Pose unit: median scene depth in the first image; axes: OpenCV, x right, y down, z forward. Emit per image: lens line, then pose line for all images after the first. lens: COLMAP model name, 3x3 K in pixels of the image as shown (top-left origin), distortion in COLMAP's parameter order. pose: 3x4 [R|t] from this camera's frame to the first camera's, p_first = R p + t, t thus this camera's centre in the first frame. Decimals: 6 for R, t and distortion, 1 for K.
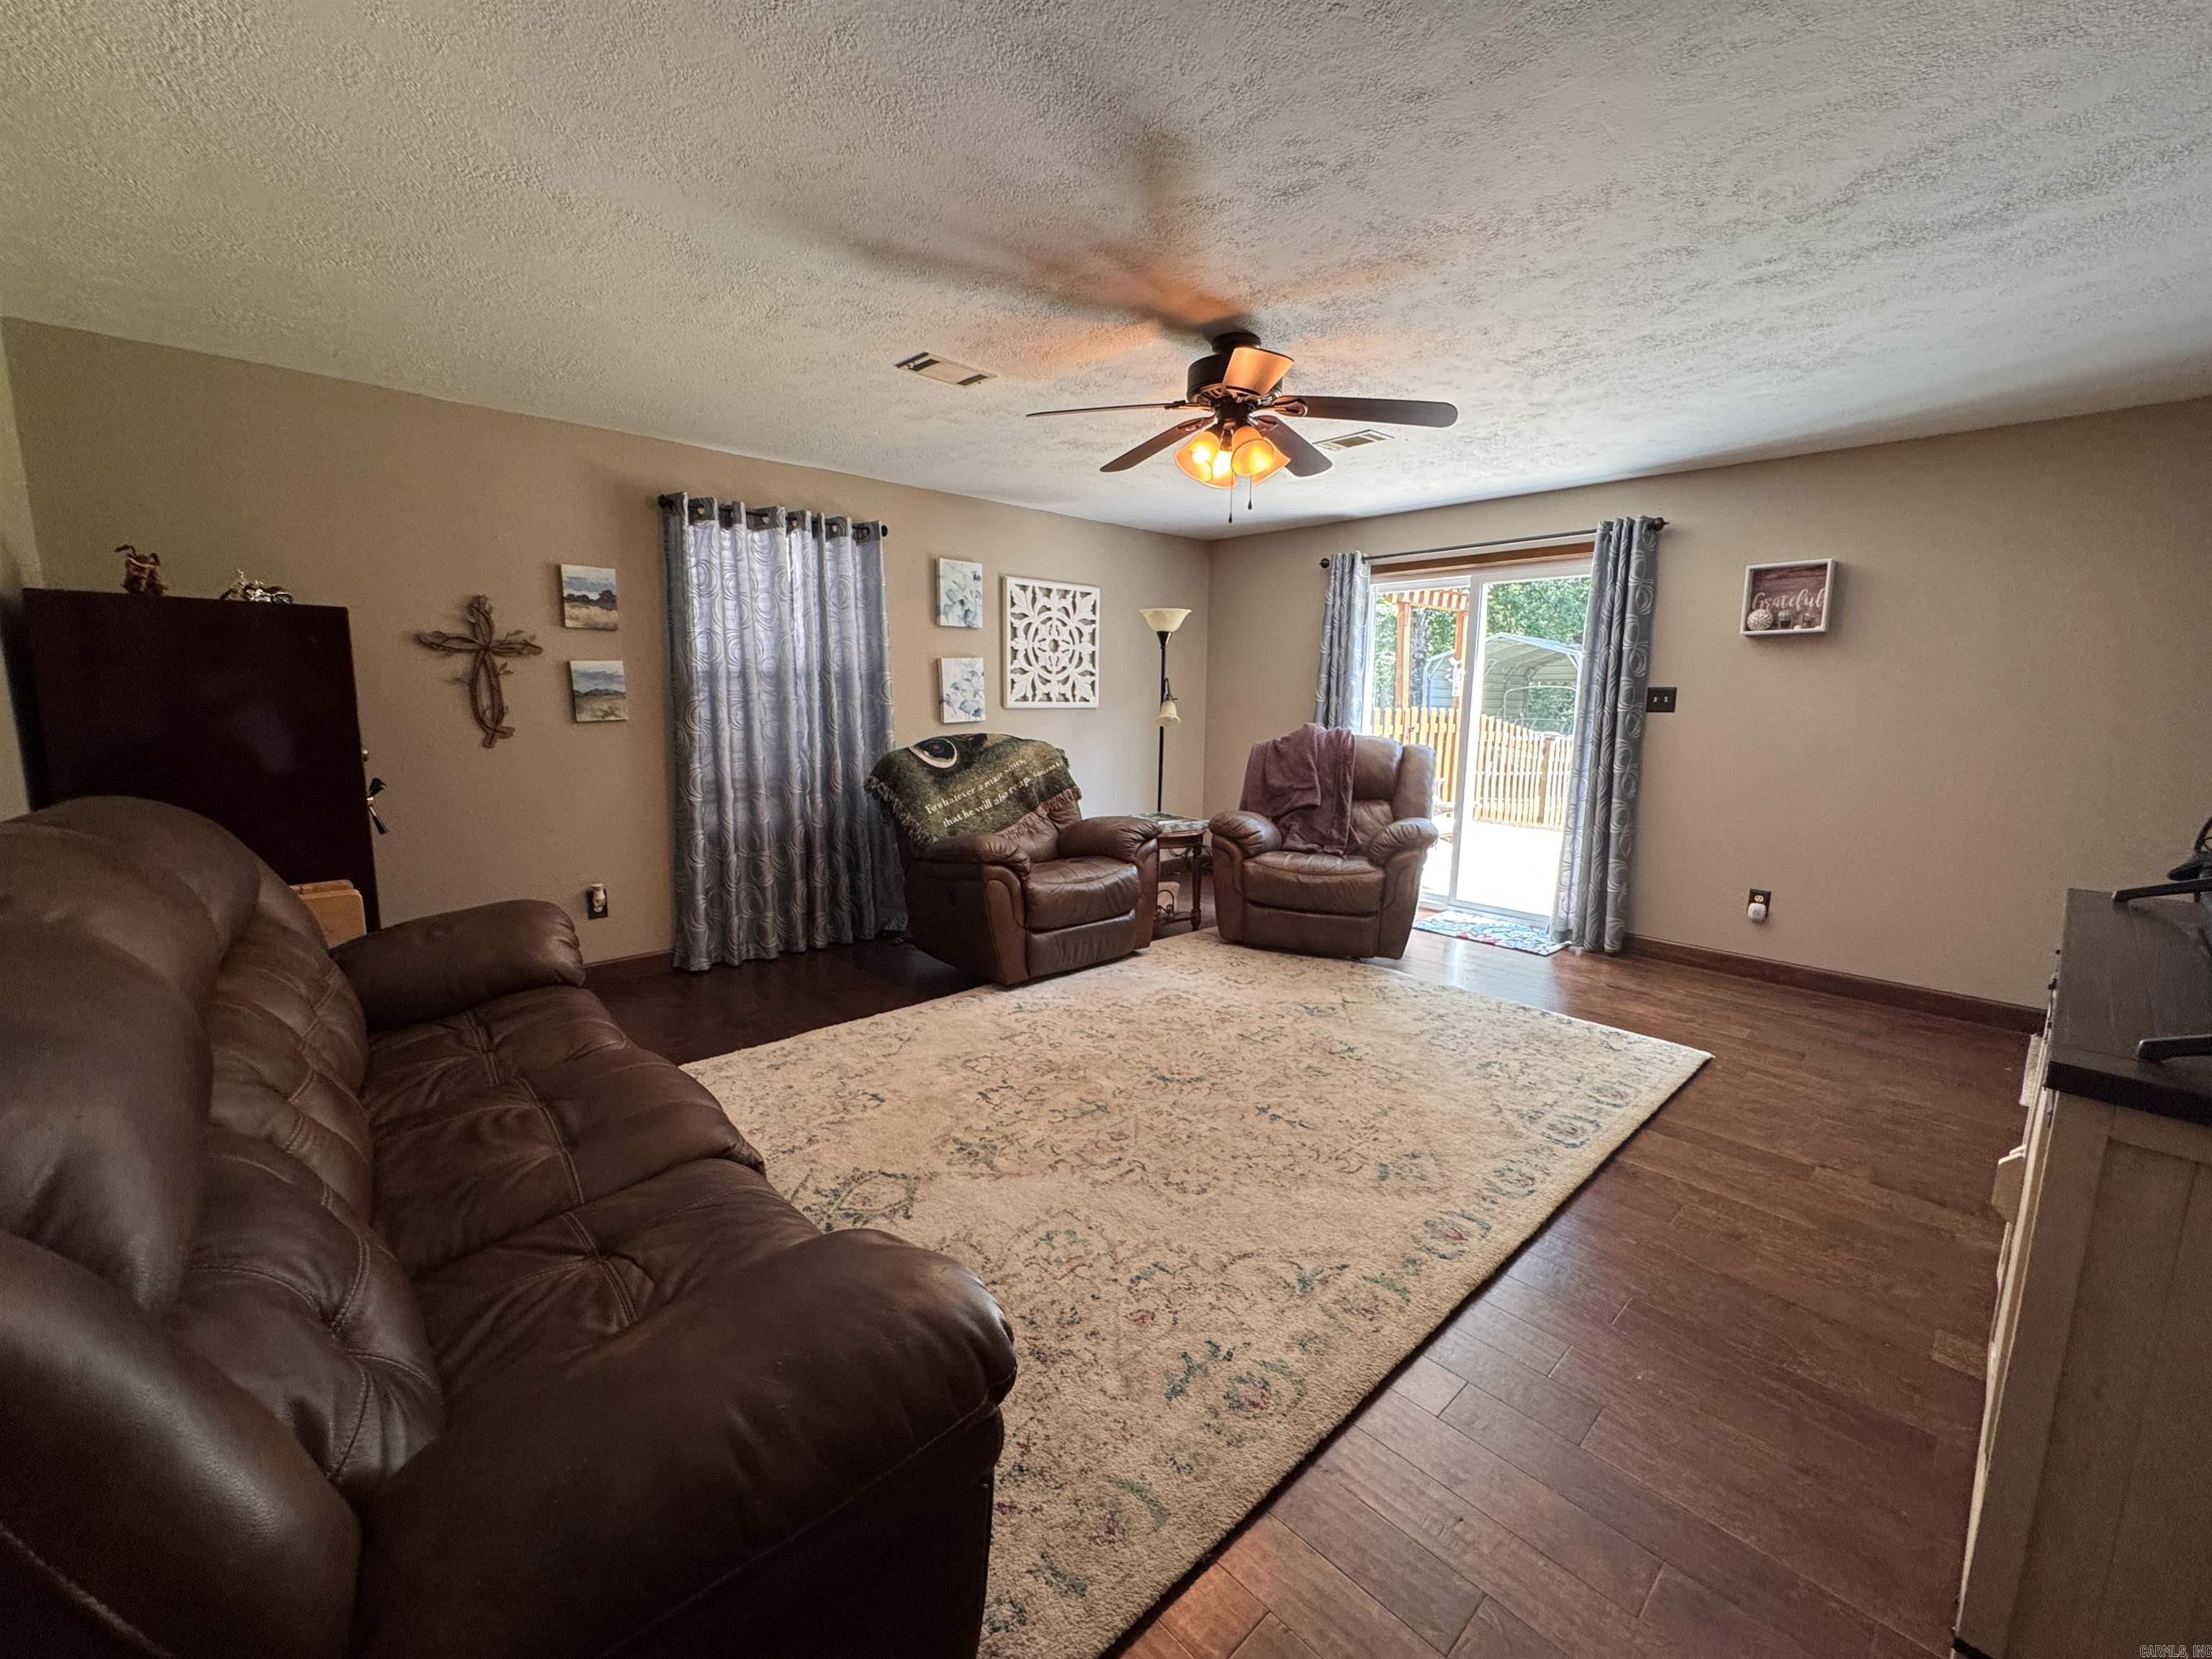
lens RADIAL K [[880.1, 0, 1103.0], [0, 880.1, 829.9], [0, 0, 1]] dist [-0.000926, -0.000062]
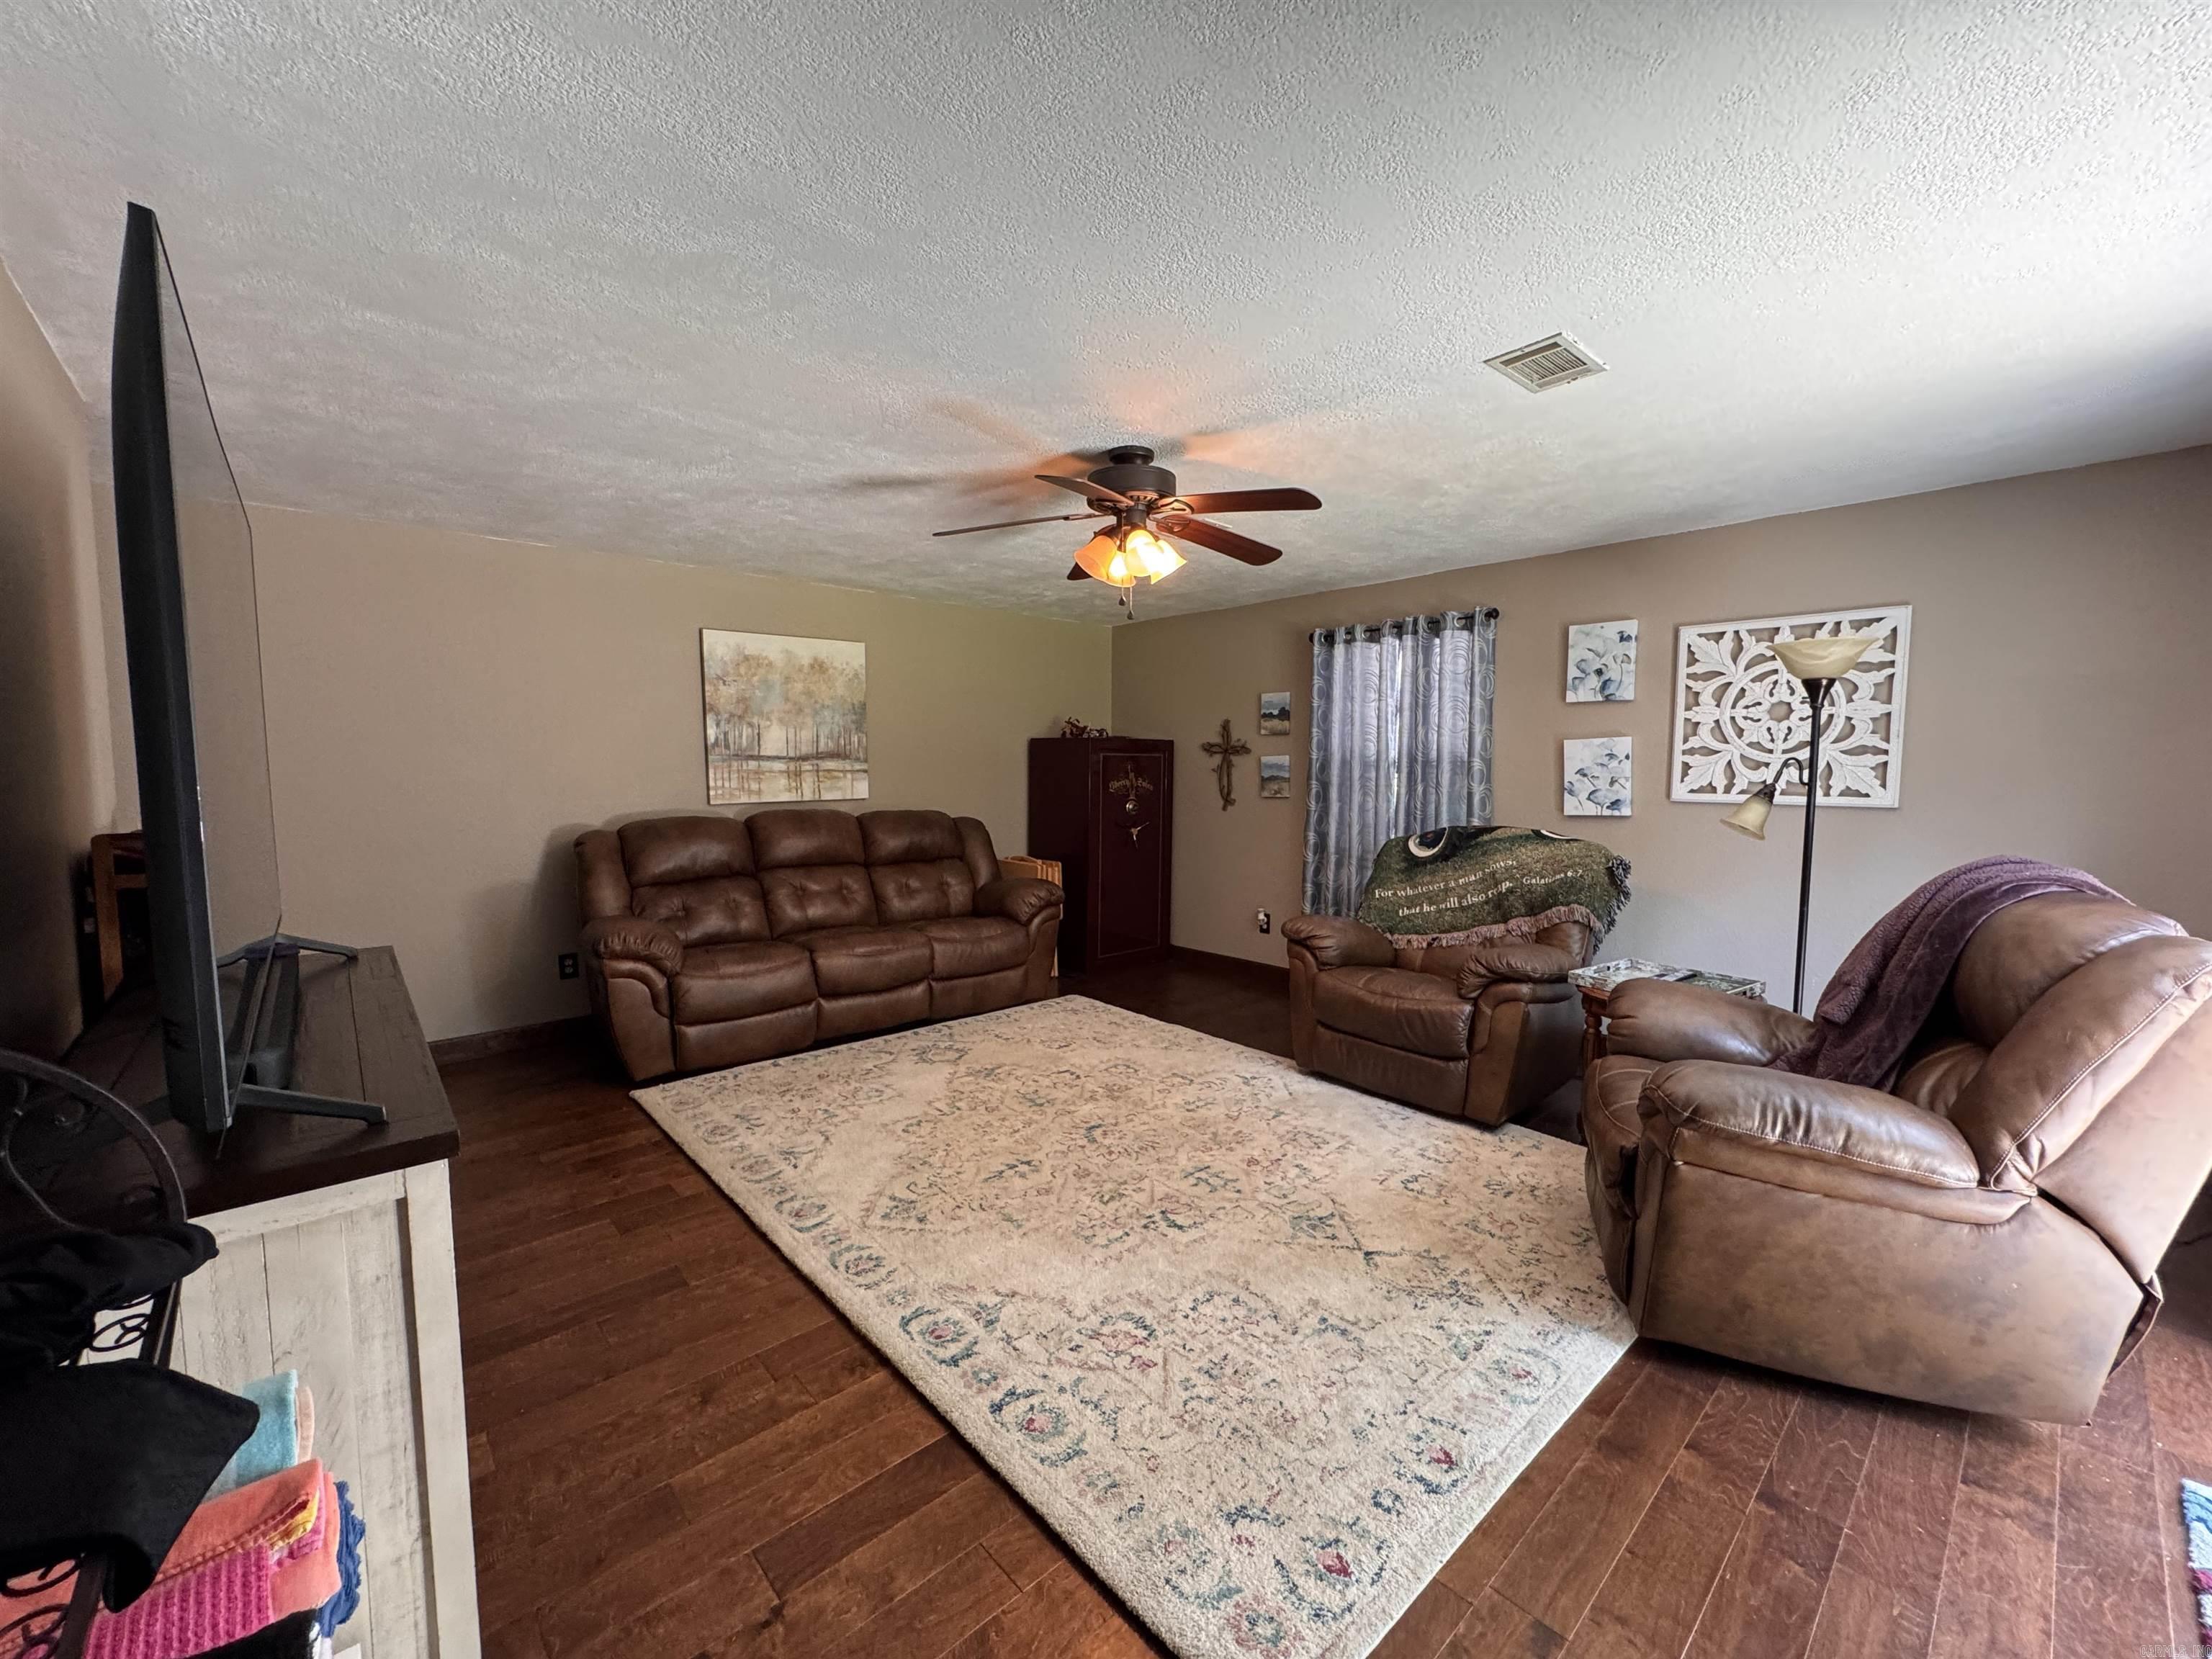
lens RADIAL K [[880.1, 0, 1104.4], [0, 880.1, 829.7], [0, 0, 1]] dist [-0.000926, -0.000062]
pose [[-0.007891, 0.062534, -0.998012, 0.885343], [-0.158924, 0.985279, 0.062993, -0.119381], [0.987259, 0.159105, 0.002163, 0.739410]]
